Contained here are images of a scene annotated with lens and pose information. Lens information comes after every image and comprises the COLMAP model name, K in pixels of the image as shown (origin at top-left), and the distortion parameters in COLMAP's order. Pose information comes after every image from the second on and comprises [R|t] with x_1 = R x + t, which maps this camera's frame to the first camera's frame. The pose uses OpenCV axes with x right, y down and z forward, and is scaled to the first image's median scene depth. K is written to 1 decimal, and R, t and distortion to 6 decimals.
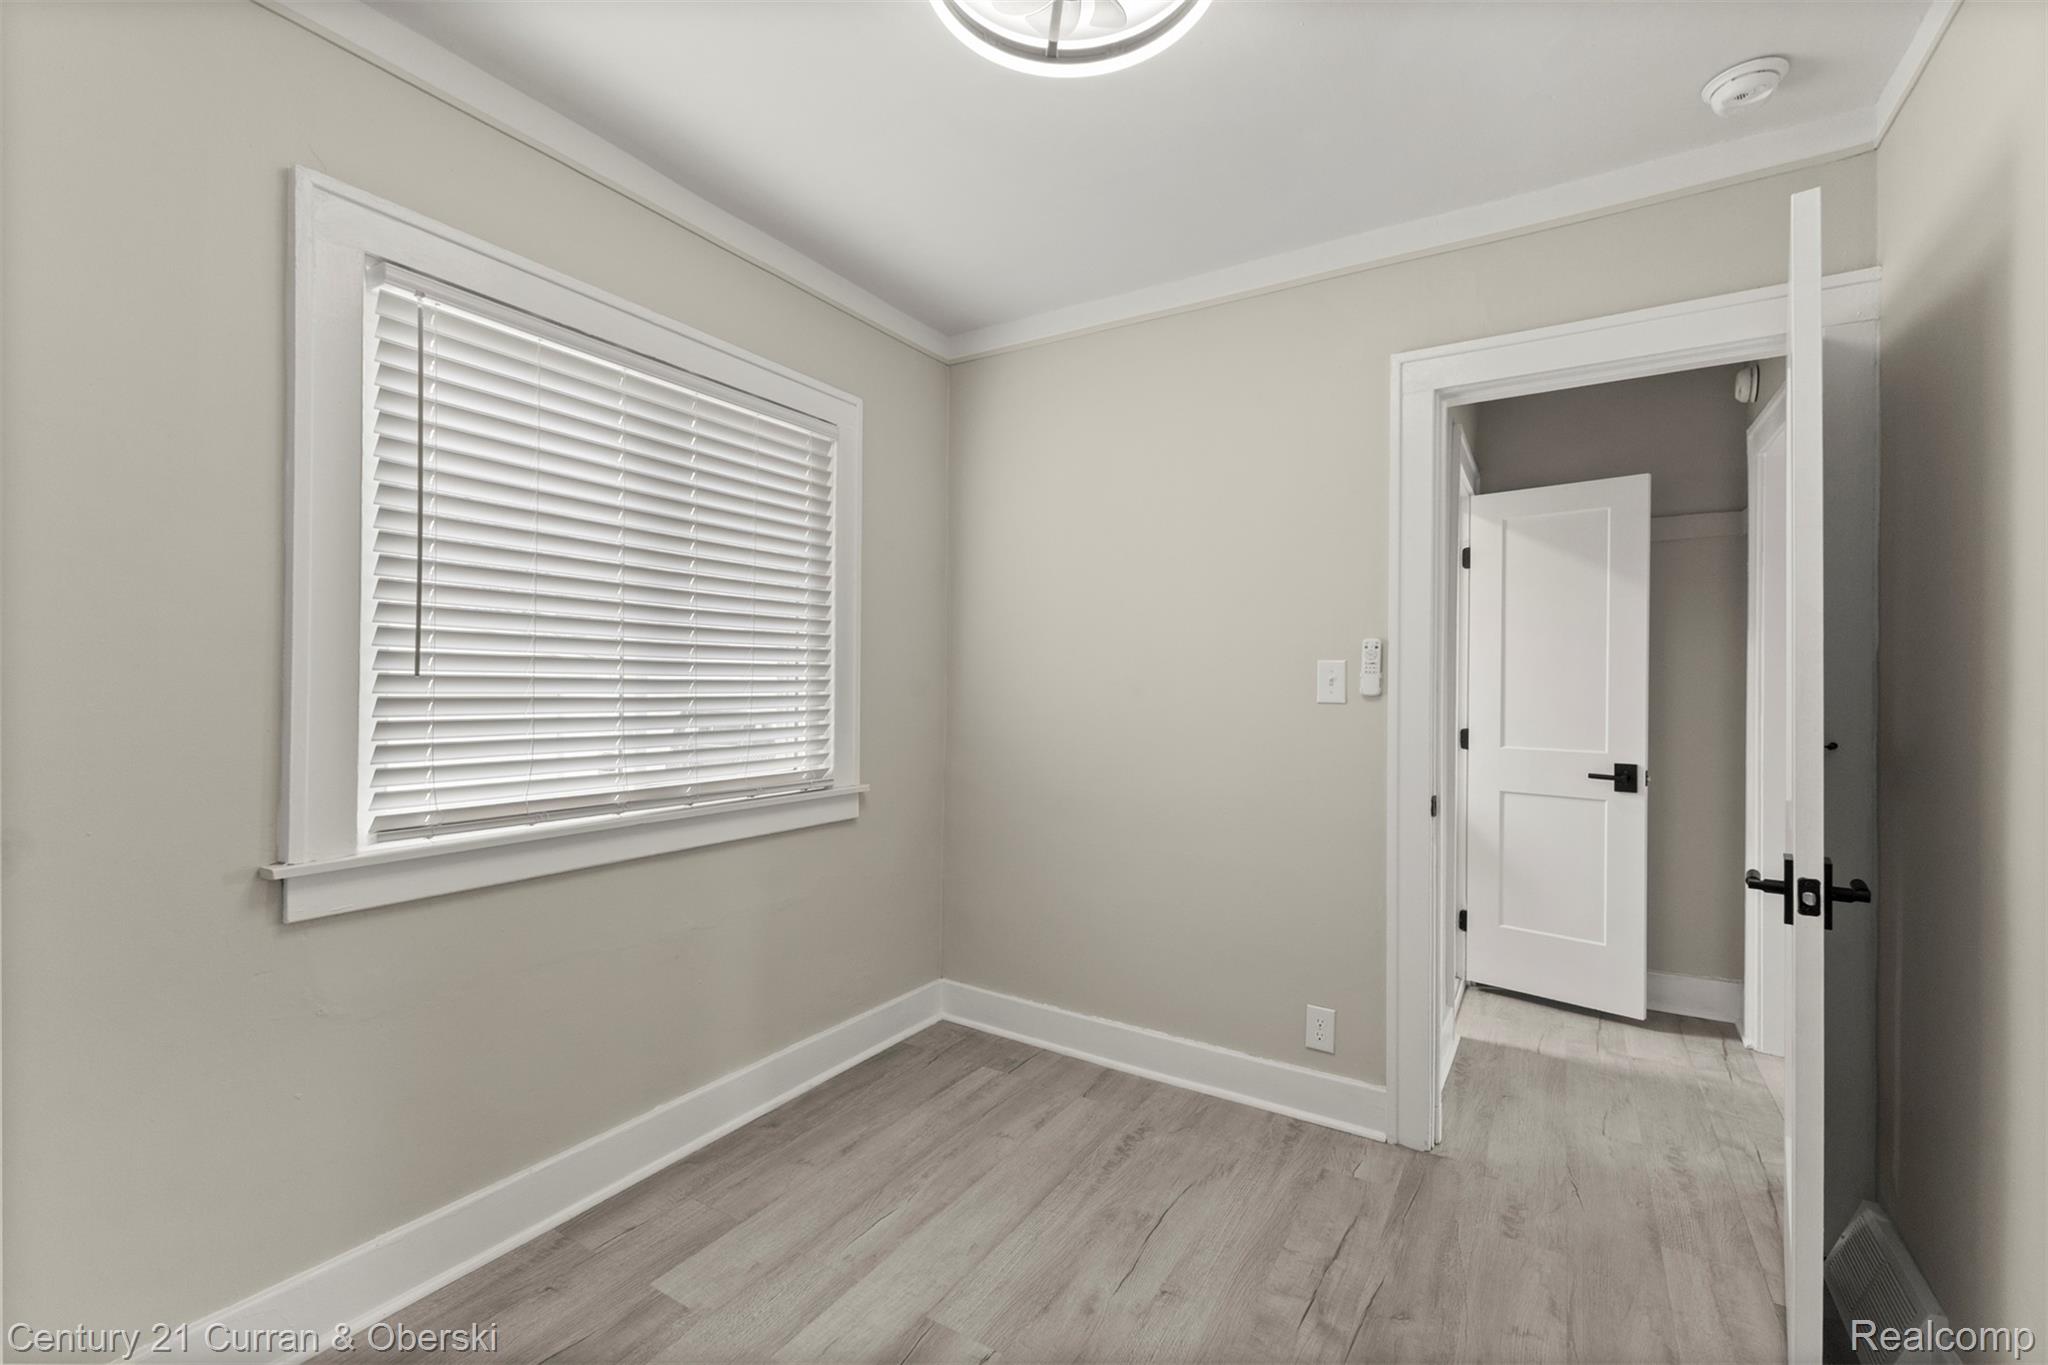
lens RADIAL K [[877.7, 0, 1025.2], [0, 877.7, 687.8], [0, 0, 1]] dist [0.012566, -0.002288]
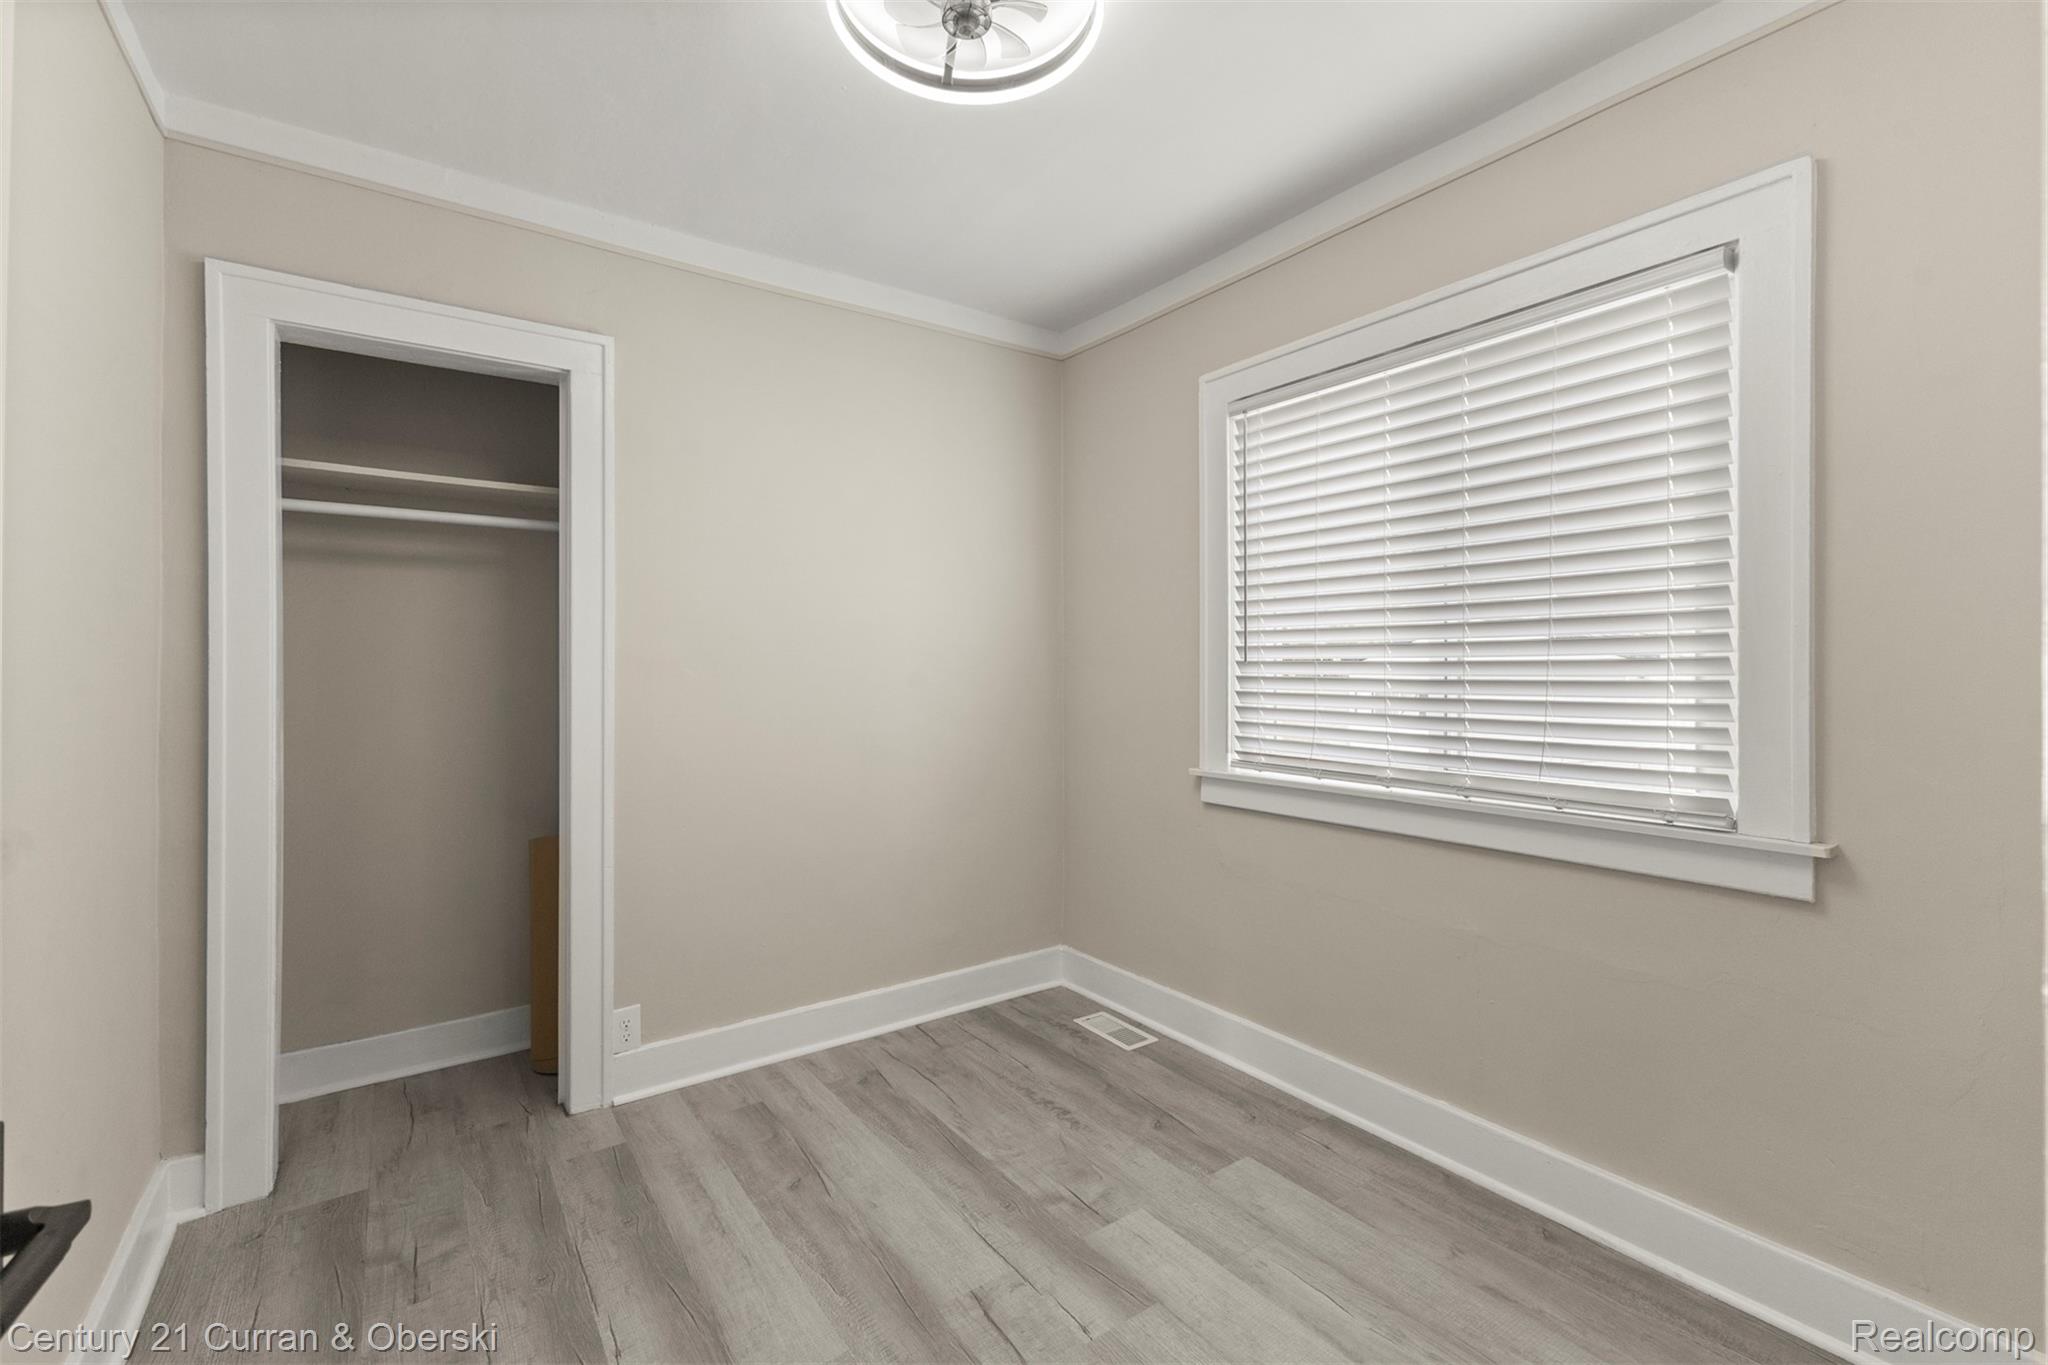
lens RADIAL K [[877.7, 0, 1028.8], [0, 877.7, 664.7], [0, 0, 1]] dist [0.012566, -0.002288]
pose [[-0.388814, -0.009399, -0.921269, 0.728187], [-0.003775, 0.999956, -0.008609, 0.005359], [0.921309, 0.000131, -0.388832, 1.056514]]
